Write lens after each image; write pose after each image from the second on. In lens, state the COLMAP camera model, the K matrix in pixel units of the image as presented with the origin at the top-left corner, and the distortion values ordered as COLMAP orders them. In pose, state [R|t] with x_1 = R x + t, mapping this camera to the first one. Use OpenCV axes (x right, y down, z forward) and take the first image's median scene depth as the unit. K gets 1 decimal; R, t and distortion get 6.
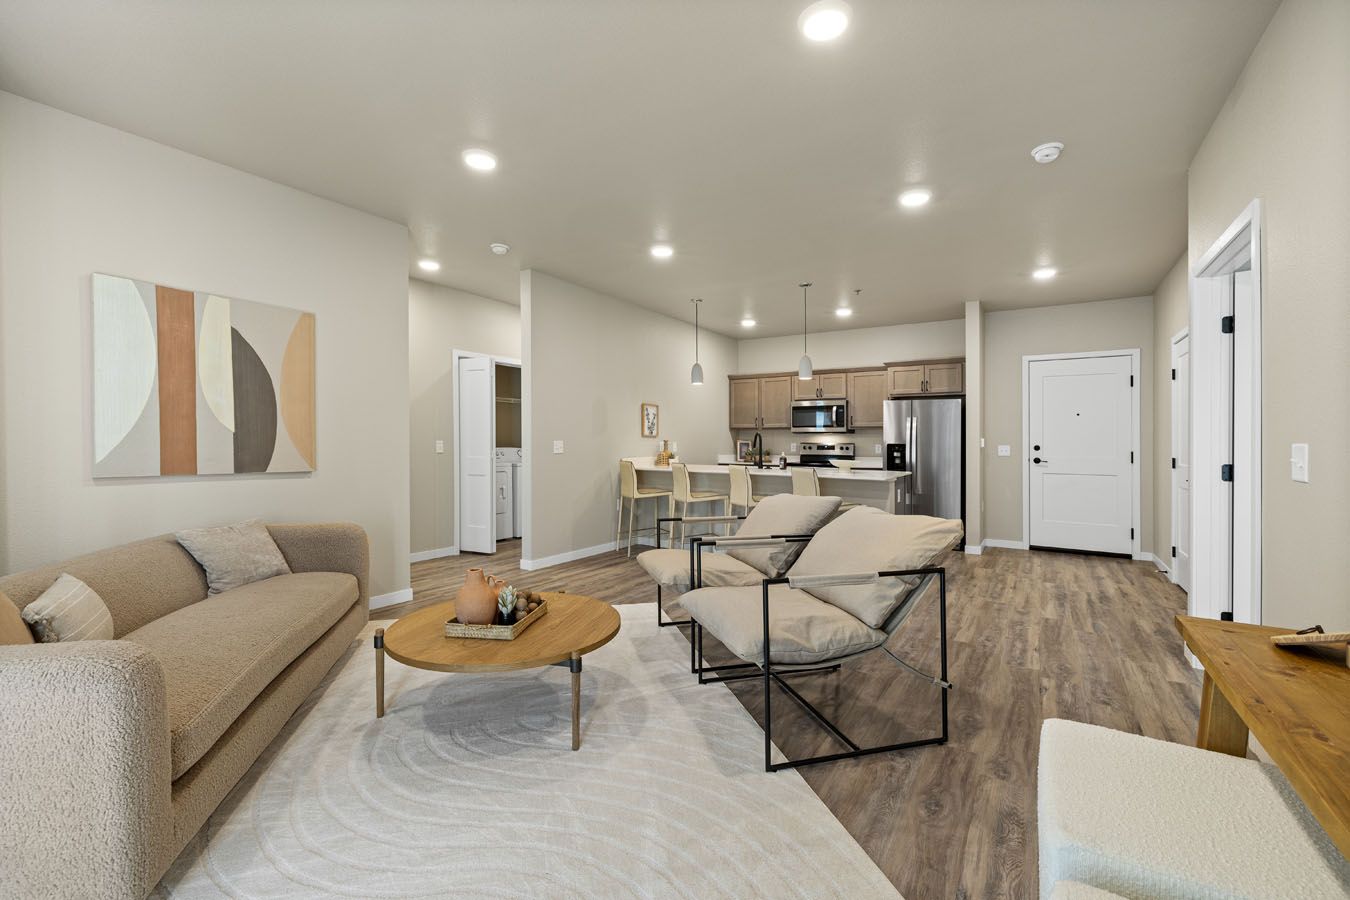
lens RADIAL K [[573.2, 0, 674.2], [0, 573.2, 441.2], [0, 0, 1]] dist [0.001963, 0.000070]
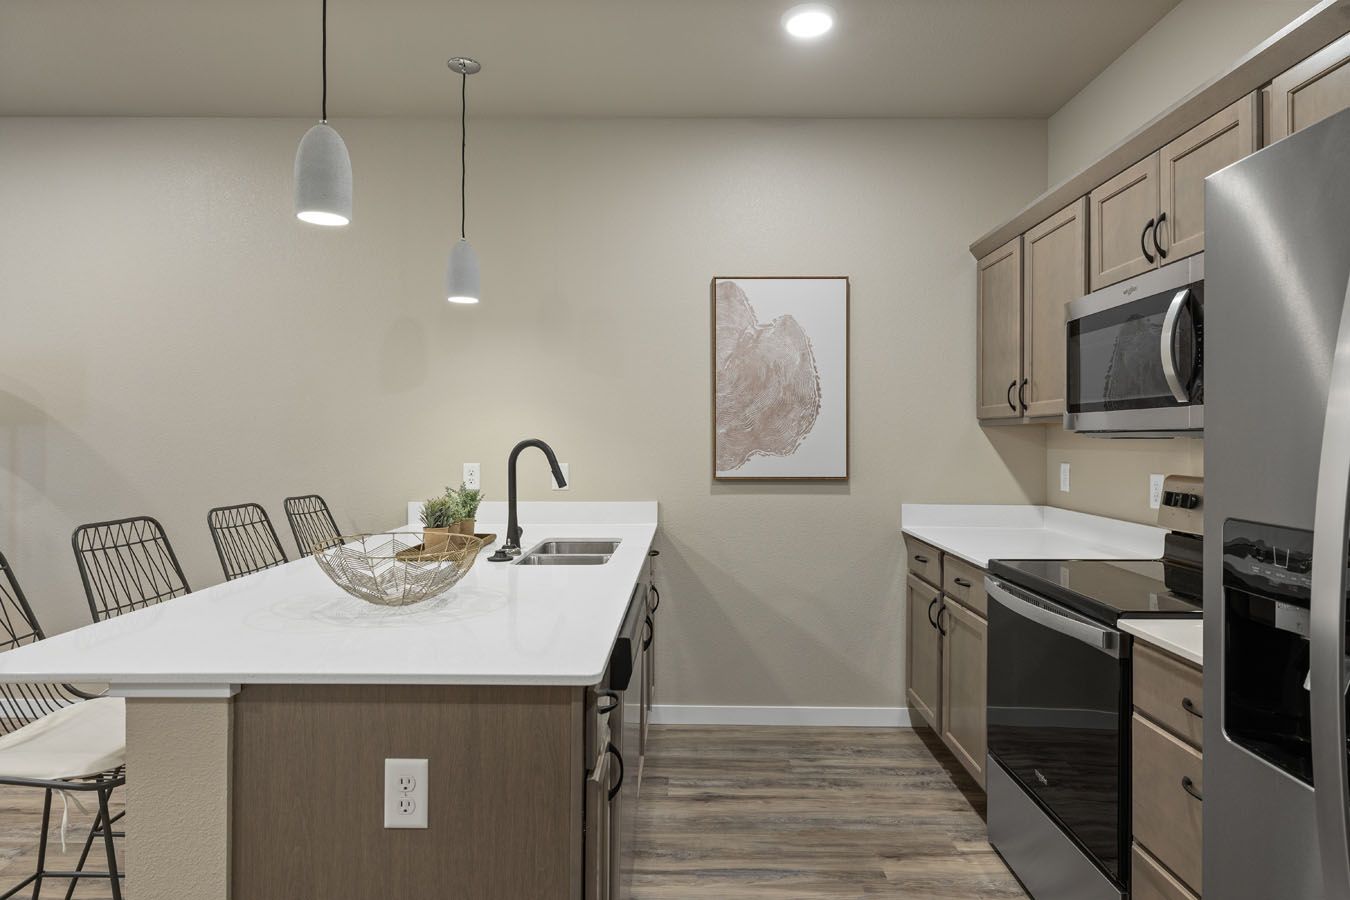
lens RADIAL K [[762.8, 0, 682.3], [0, 762.8, 439.7], [0, 0, 1]] dist [0.000279, -0.001814]
pose [[0.535957, -0.005313, -0.844229, 0.444387], [0.001945, 0.999985, -0.005058, -0.012800], [0.844243, 0.001069, 0.535959, 0.803384]]
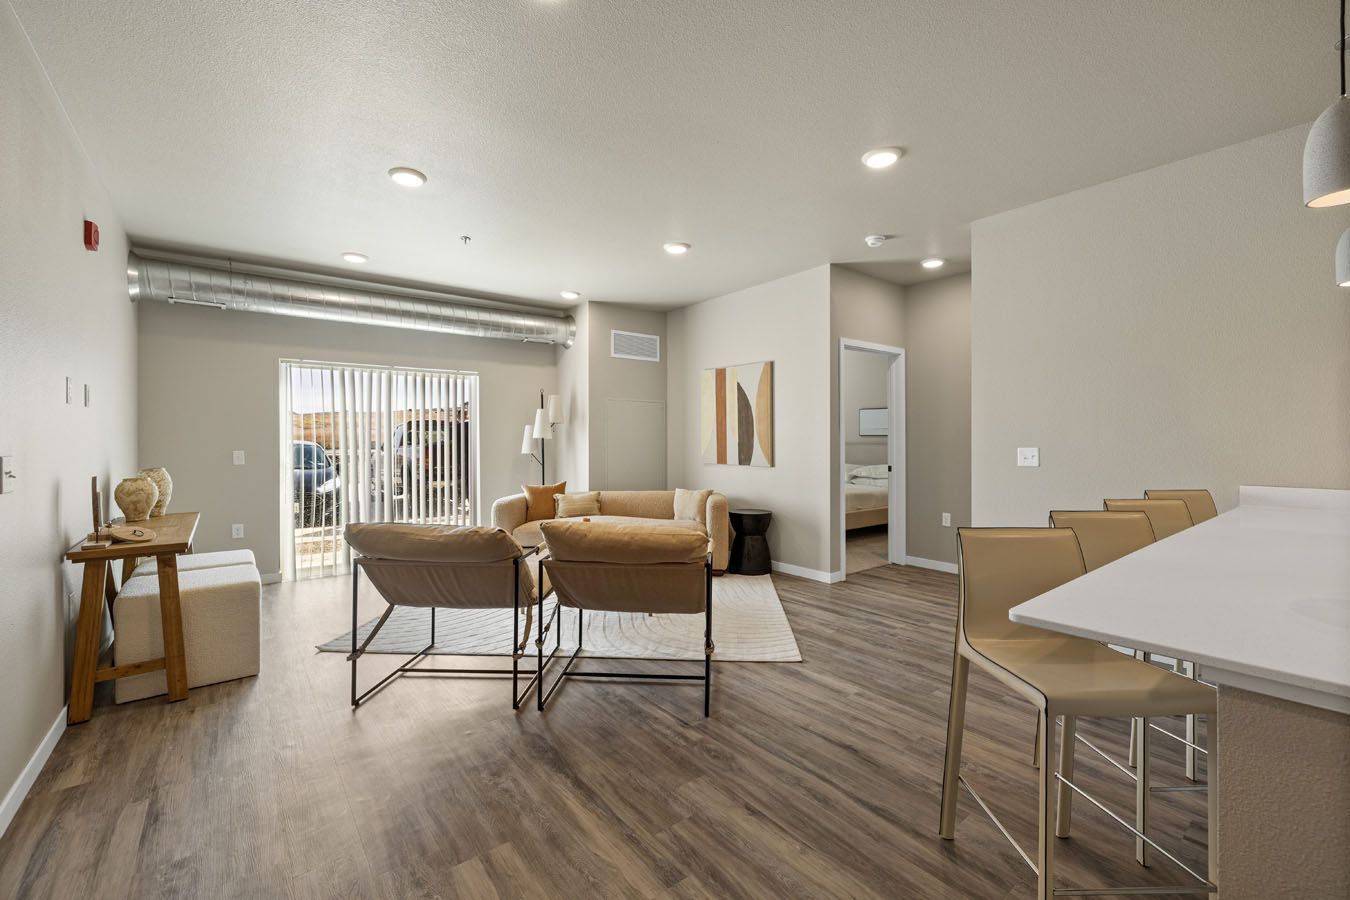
lens RADIAL K [[564.0, 0, 676.0], [0, 564.0, 449.5], [0, 0, 1]] dist [-0.005136, 0.000423]
pose [[-0.328877, 0.010826, -0.944311, 0.443967], [0.003184, 0.999941, 0.010355, -0.004696], [0.944368, 0.000398, -0.328892, 0.662791]]
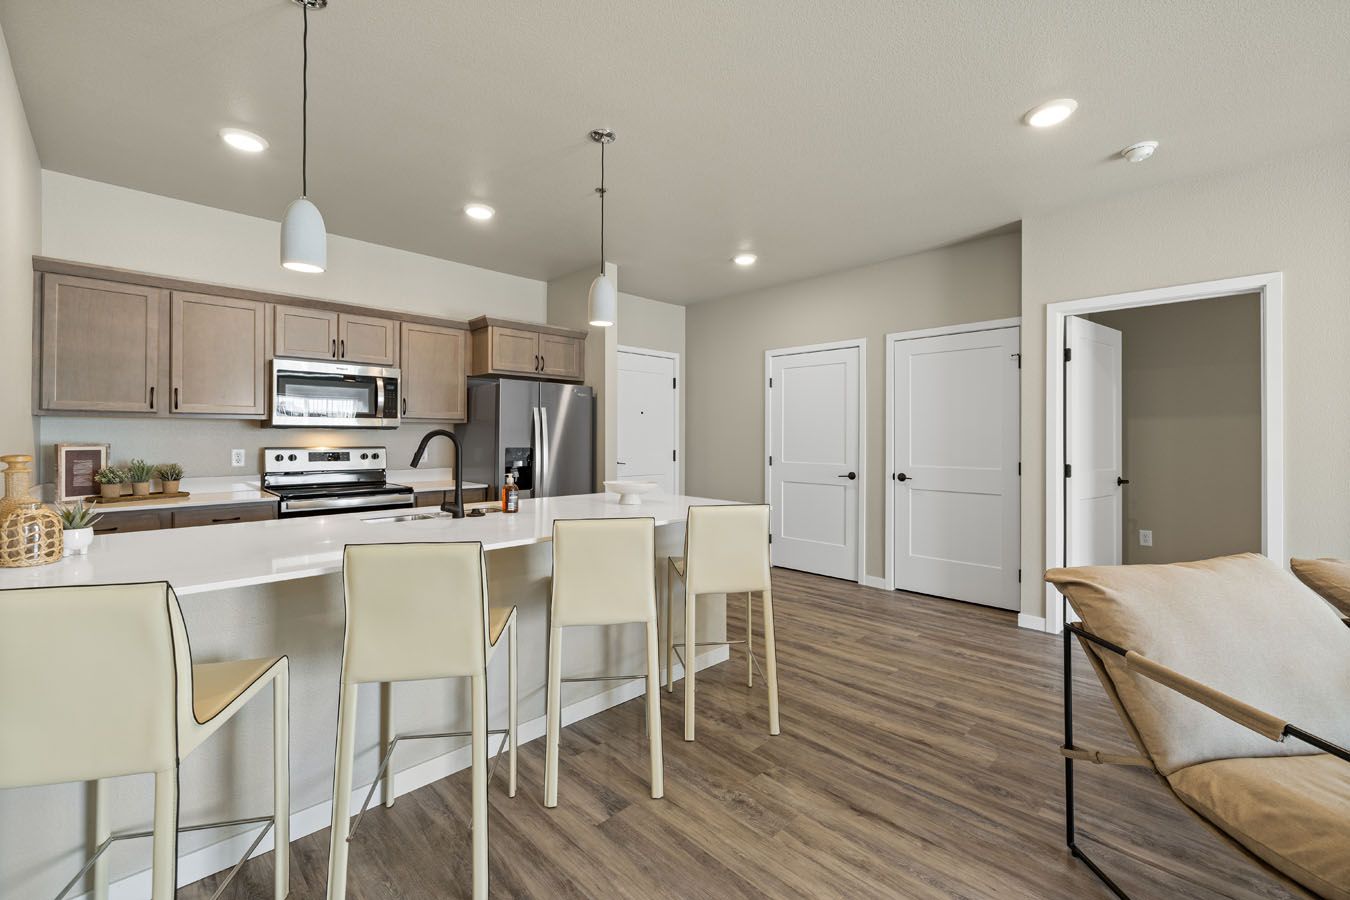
lens RADIAL K [[564.0, 0, 678.5], [0, 564.0, 432.4], [0, 0, 1]] dist [-0.005136, 0.000423]
pose [[0.216260, 0.000852, 0.976335, -0.187481], [-0.001300, 0.999999, -0.000585, -0.012139], [-0.976335, -0.001143, 0.216261, 0.678008]]
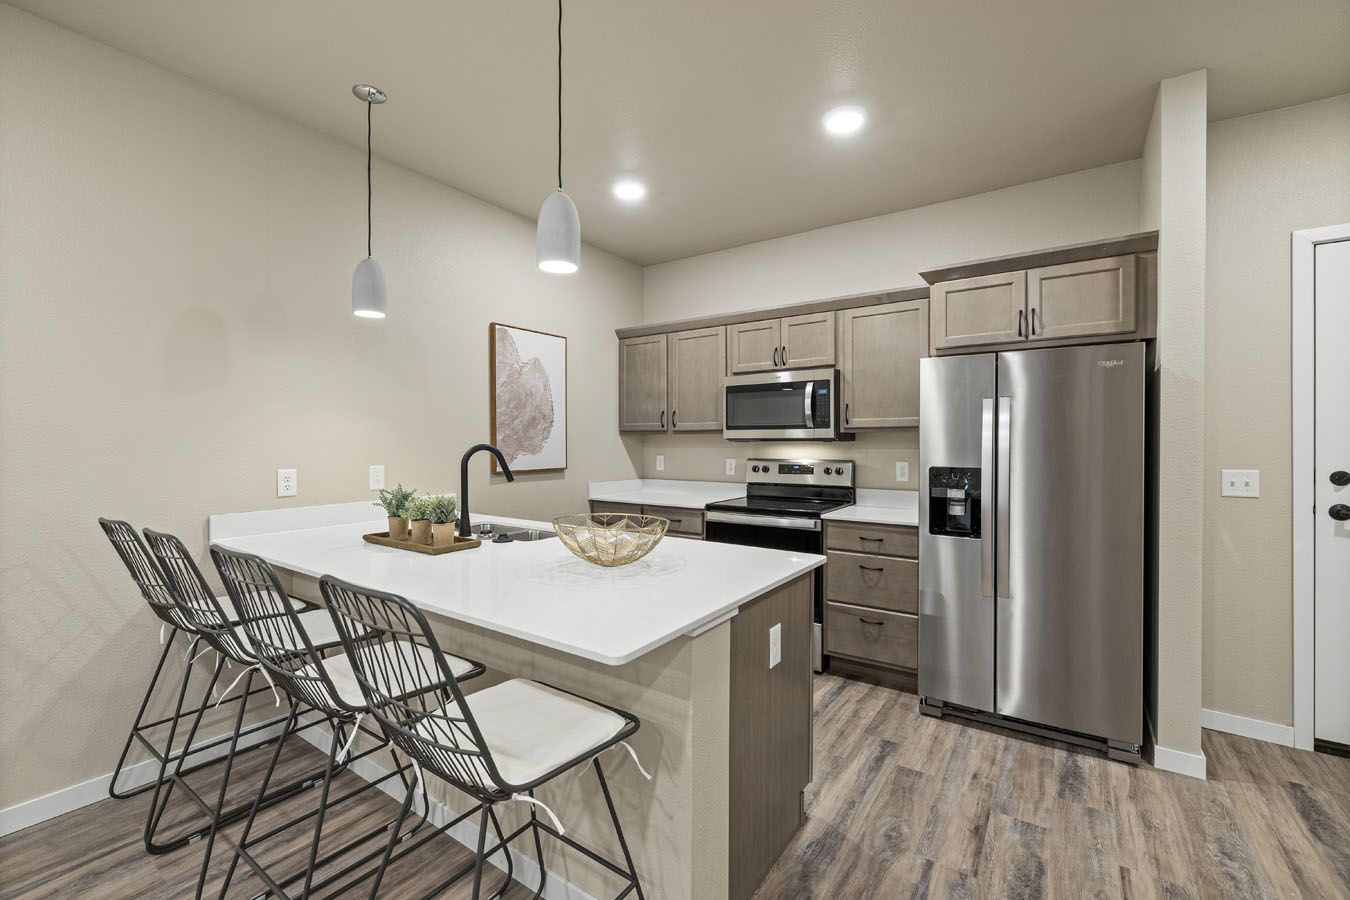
lens RADIAL K [[564.0, 0, 672.0], [0, 564.0, 450.0], [0, 0, 1]] dist [-0.005136, 0.000423]
pose [[0.999563, -0.008986, -0.028156, 0.199117], [0.009360, 0.999869, 0.013178, -0.015107], [0.028034, -0.013435, 0.999517, 0.593331]]
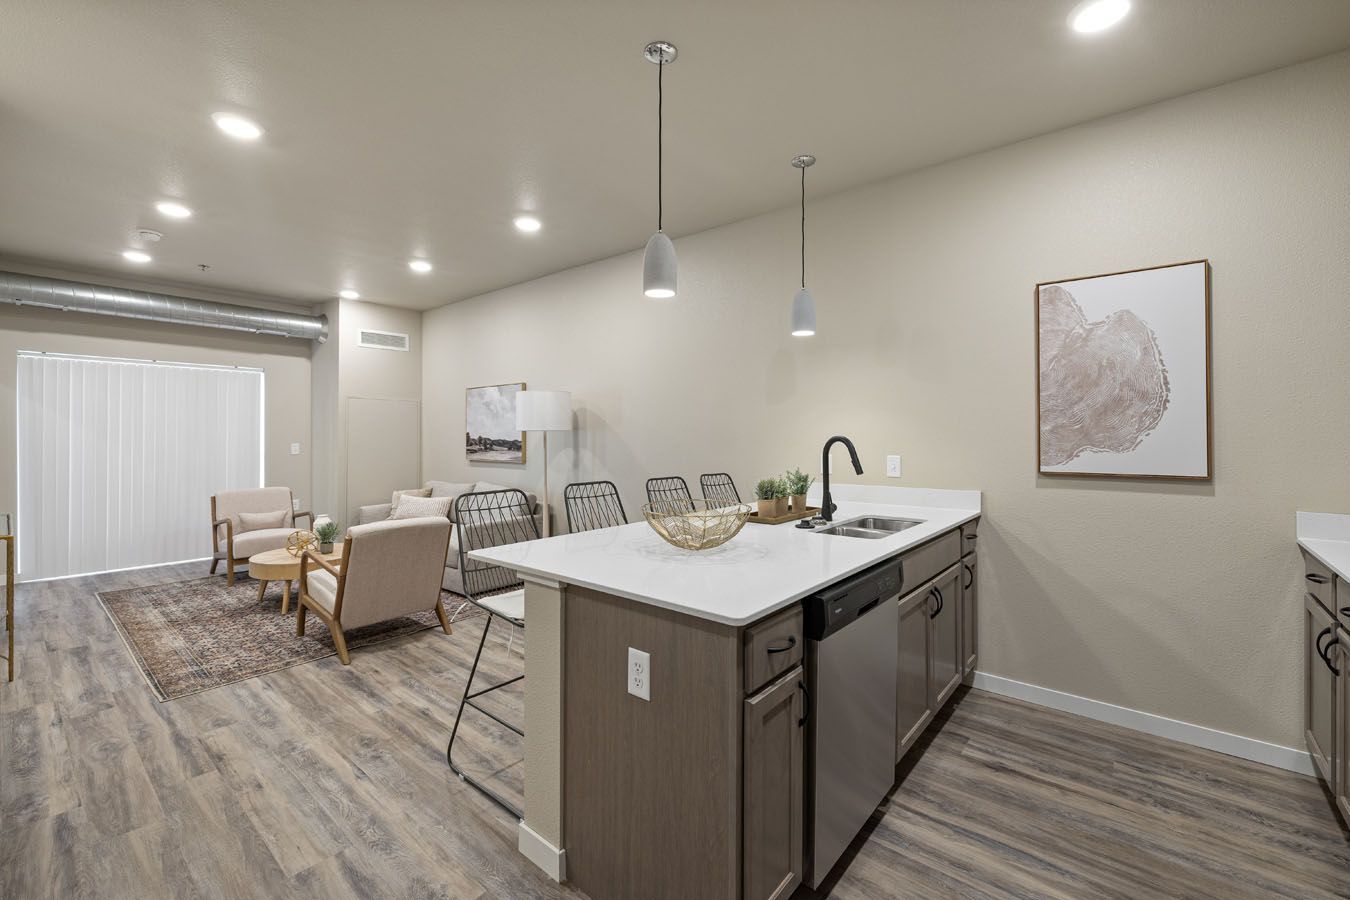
lens RADIAL K [[564.0, 0, 681.3], [0, 564.0, 431.7], [0, 0, 1]] dist [-0.005136, 0.000423]
pose [[-0.117259, -0.016029, -0.992972, 0.453014], [-0.001961, 0.999872, -0.015909, -0.011869], [0.993099, 0.000082, -0.117275, 0.888981]]
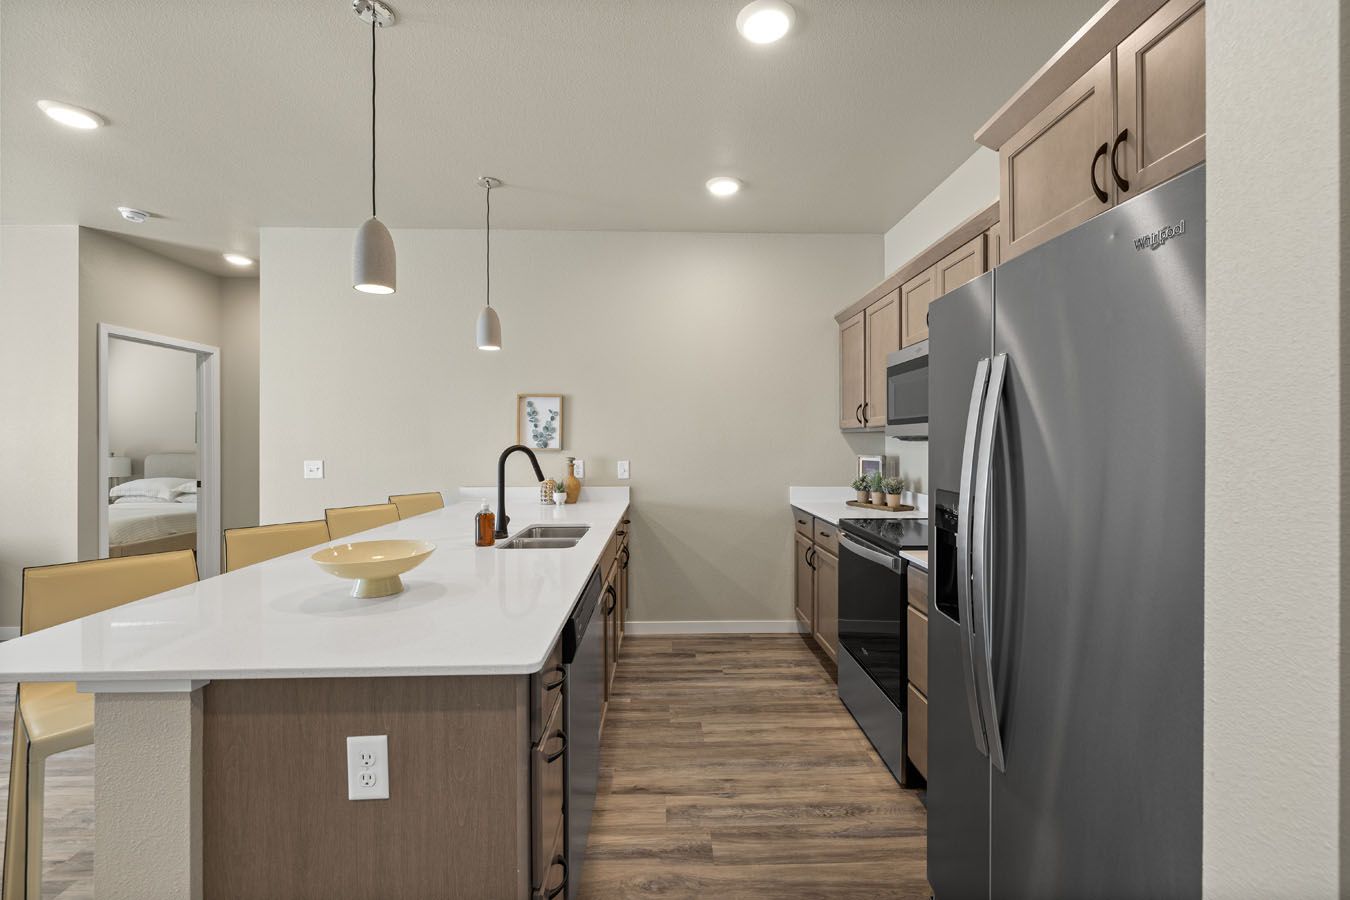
lens RADIAL K [[564.0, 0, 673.5], [0, 564.0, 446.6], [0, 0, 1]] dist [-0.005136, 0.000423]
pose [[0.570644, -0.000449, -0.821197, 0.490433], [0.005412, 0.999980, 0.003214, -0.013670], [0.821180, -0.006278, 0.570635, 0.780623]]
